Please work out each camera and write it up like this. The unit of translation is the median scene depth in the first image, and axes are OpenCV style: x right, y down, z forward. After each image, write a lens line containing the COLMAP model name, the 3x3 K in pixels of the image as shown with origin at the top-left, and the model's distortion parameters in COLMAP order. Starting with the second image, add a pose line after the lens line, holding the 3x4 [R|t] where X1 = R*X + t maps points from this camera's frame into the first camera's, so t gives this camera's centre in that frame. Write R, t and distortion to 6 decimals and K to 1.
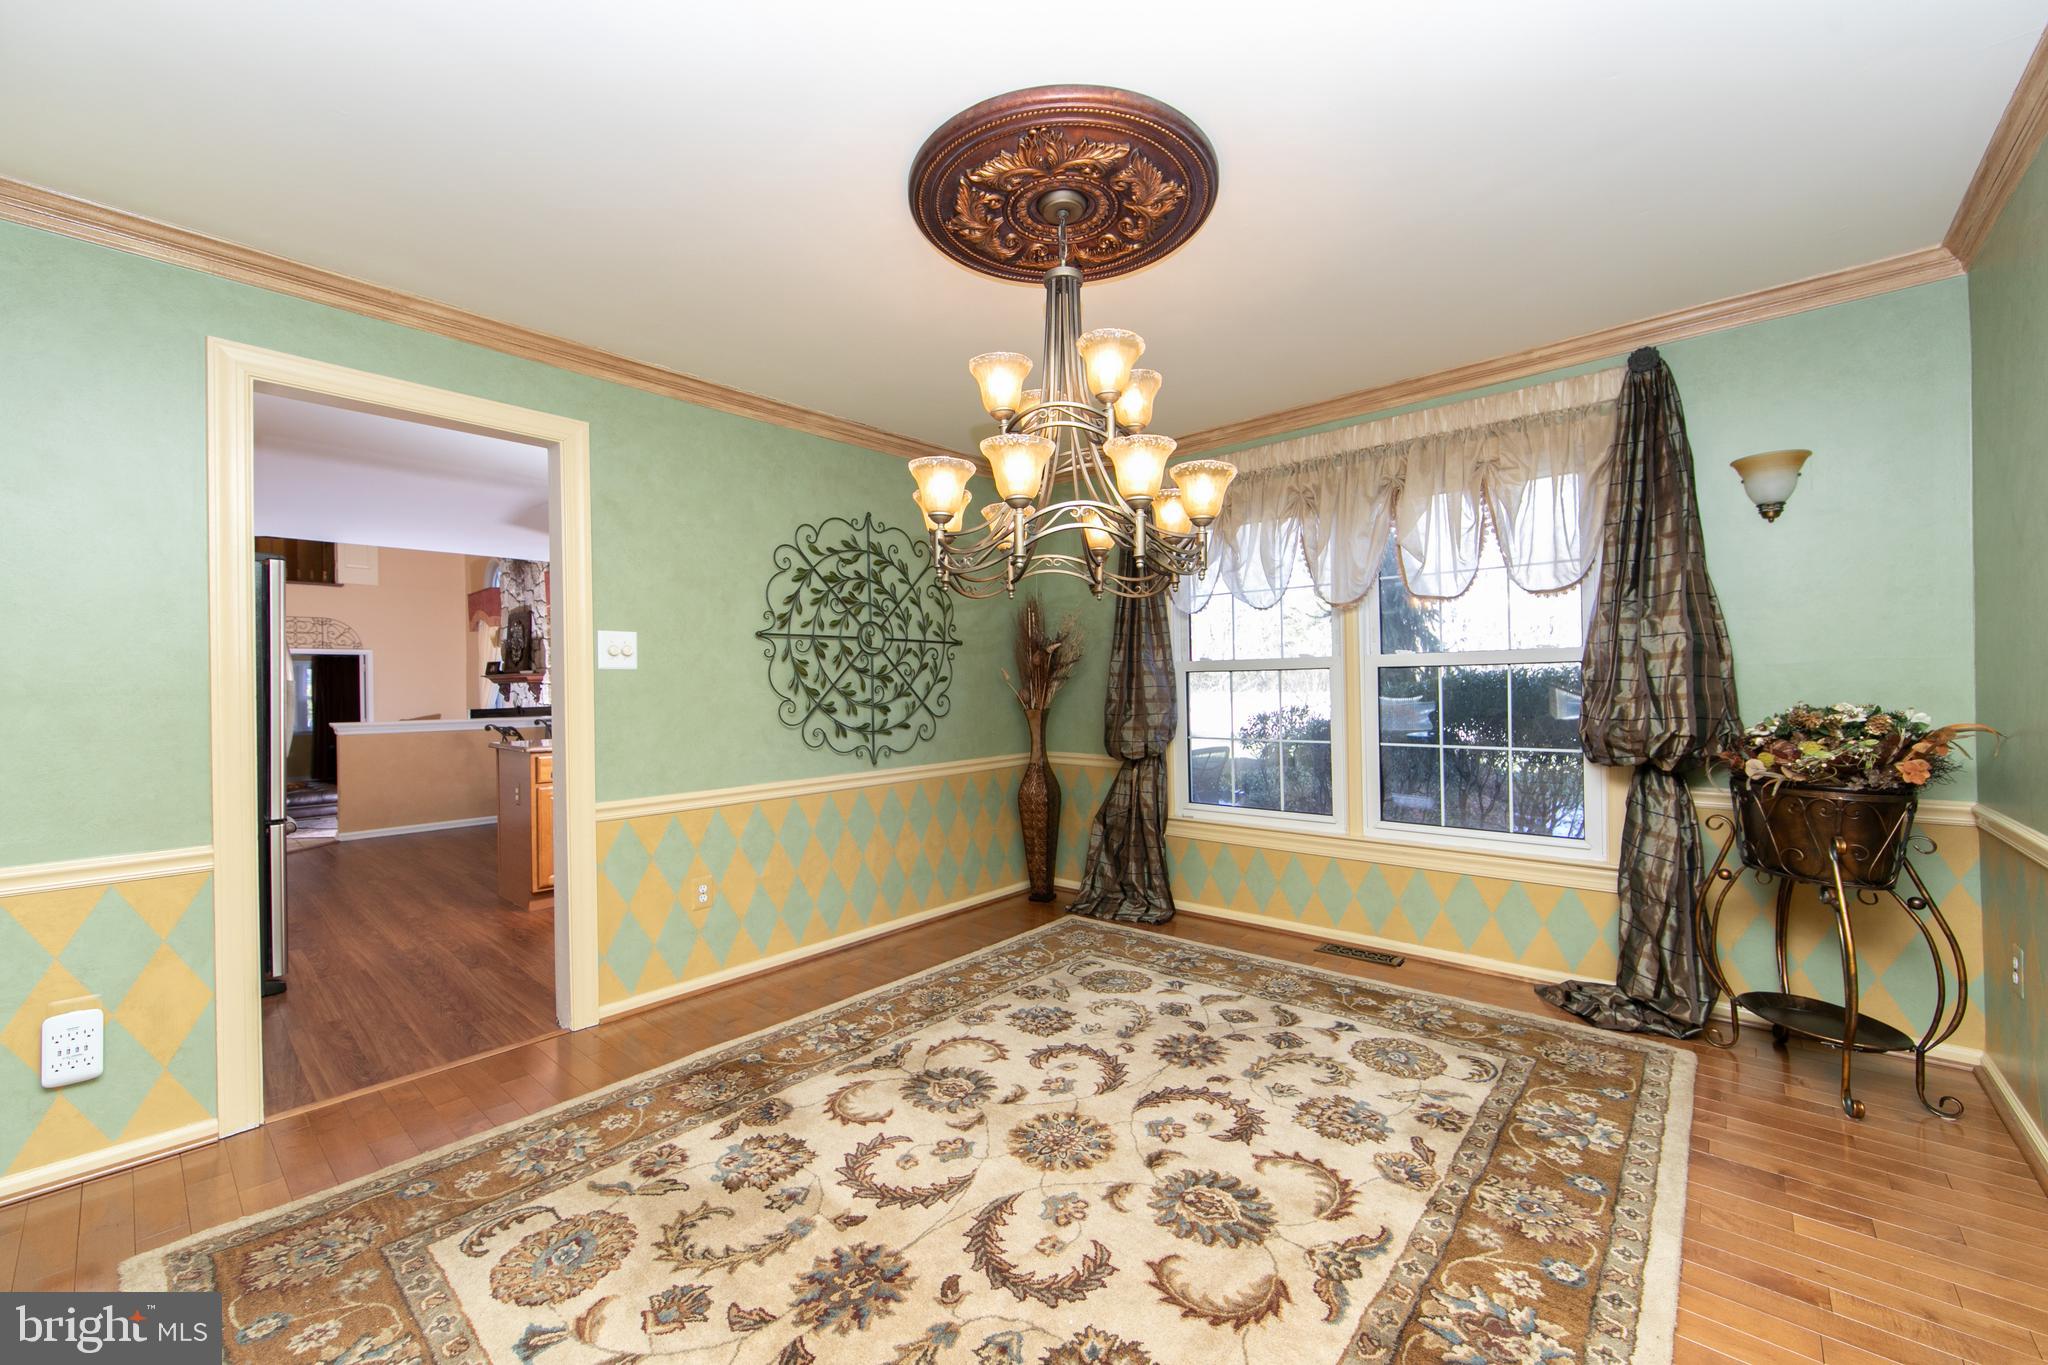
lens RADIAL K [[811.5, 0, 1030.6], [0, 811.5, 685.7], [0, 0, 1]] dist [-0.003696, 0.000317]
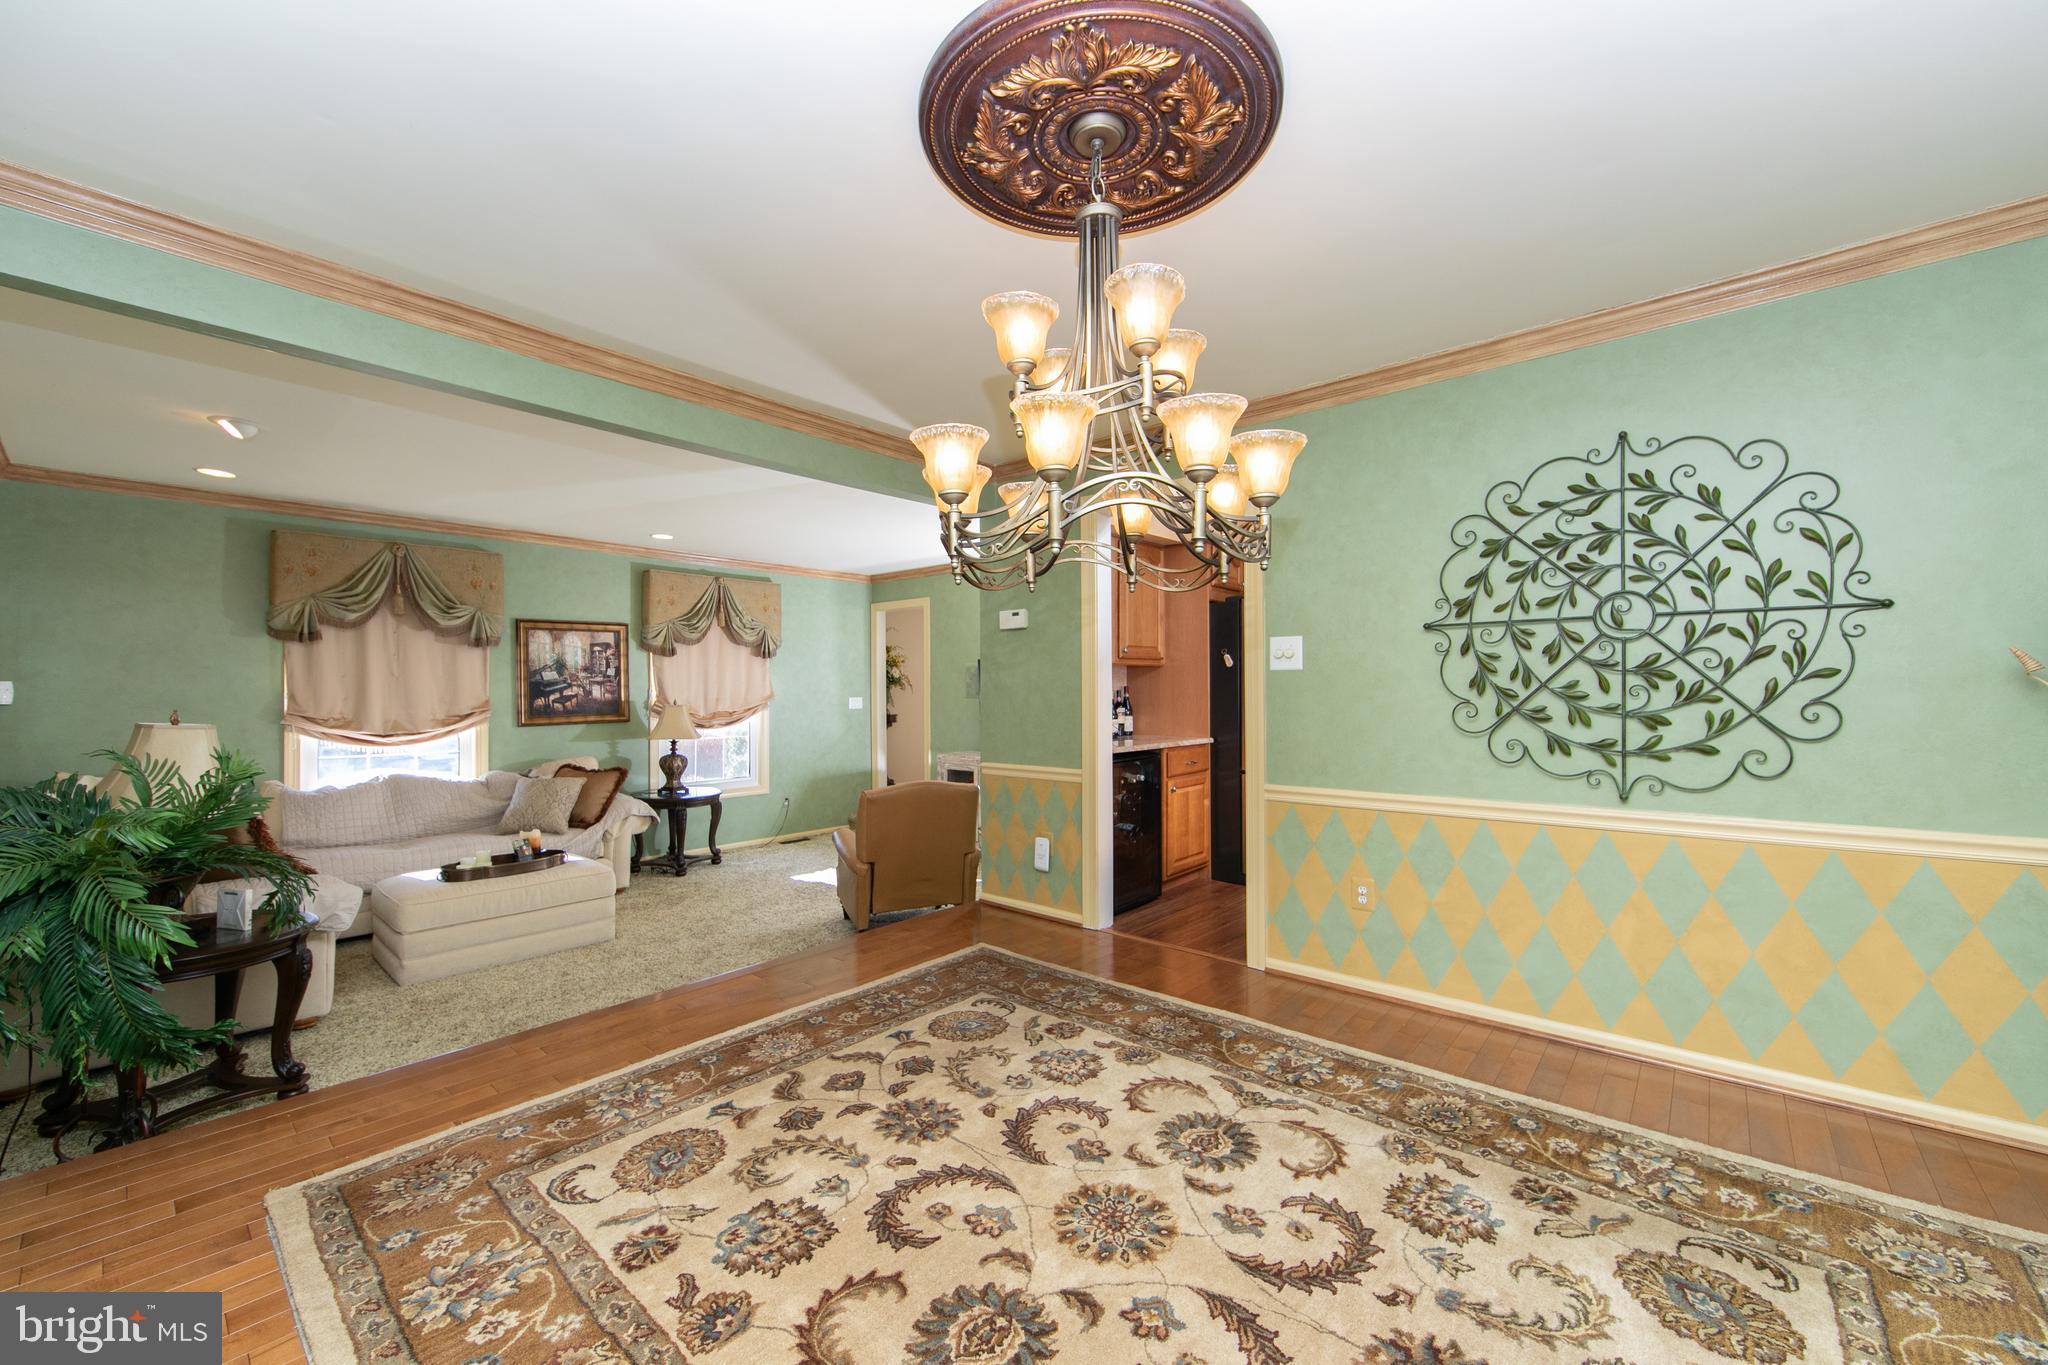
lens RADIAL K [[811.5, 0, 1030.2], [0, 811.5, 688.3], [0, 0, 1]] dist [-0.003696, 0.000317]
pose [[-0.005339, 0.013062, -0.999900, 0.540396], [0.005777, 0.999898, 0.013031, -0.010043], [0.999969, -0.005707, -0.005413, 0.557632]]
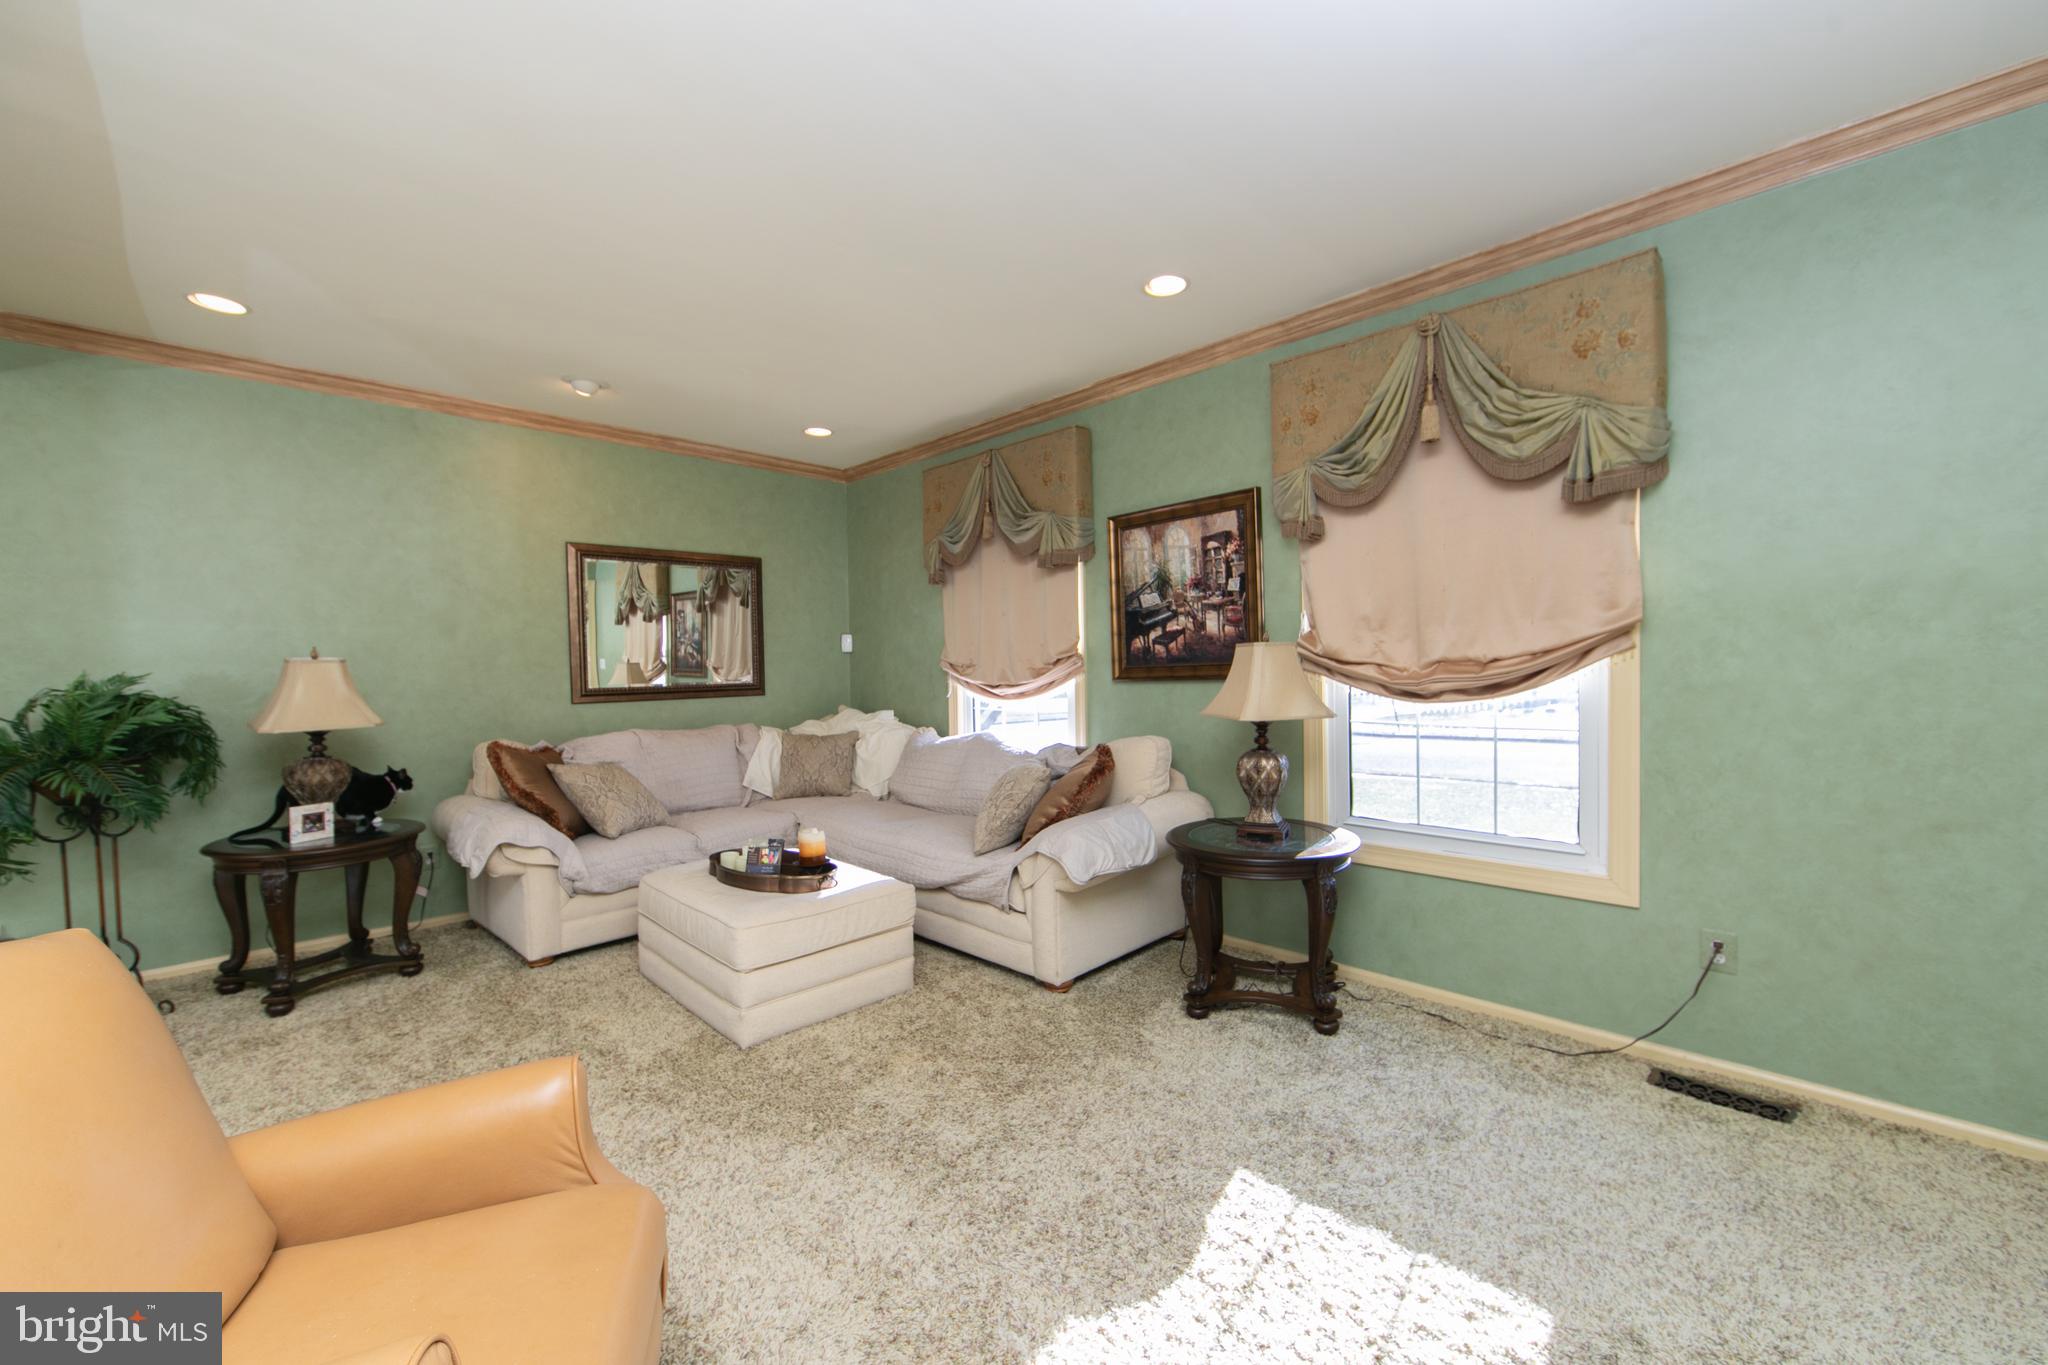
lens RADIAL K [[811.5, 0, 1029.0], [0, 811.5, 687.8], [0, 0, 1]] dist [-0.003696, 0.000317]
pose [[-0.998326, 0.029164, 0.049939, -1.078012], [0.030143, 0.999366, 0.018965, 0.069385], [-0.049354, 0.020439, -0.998572, 0.594457]]
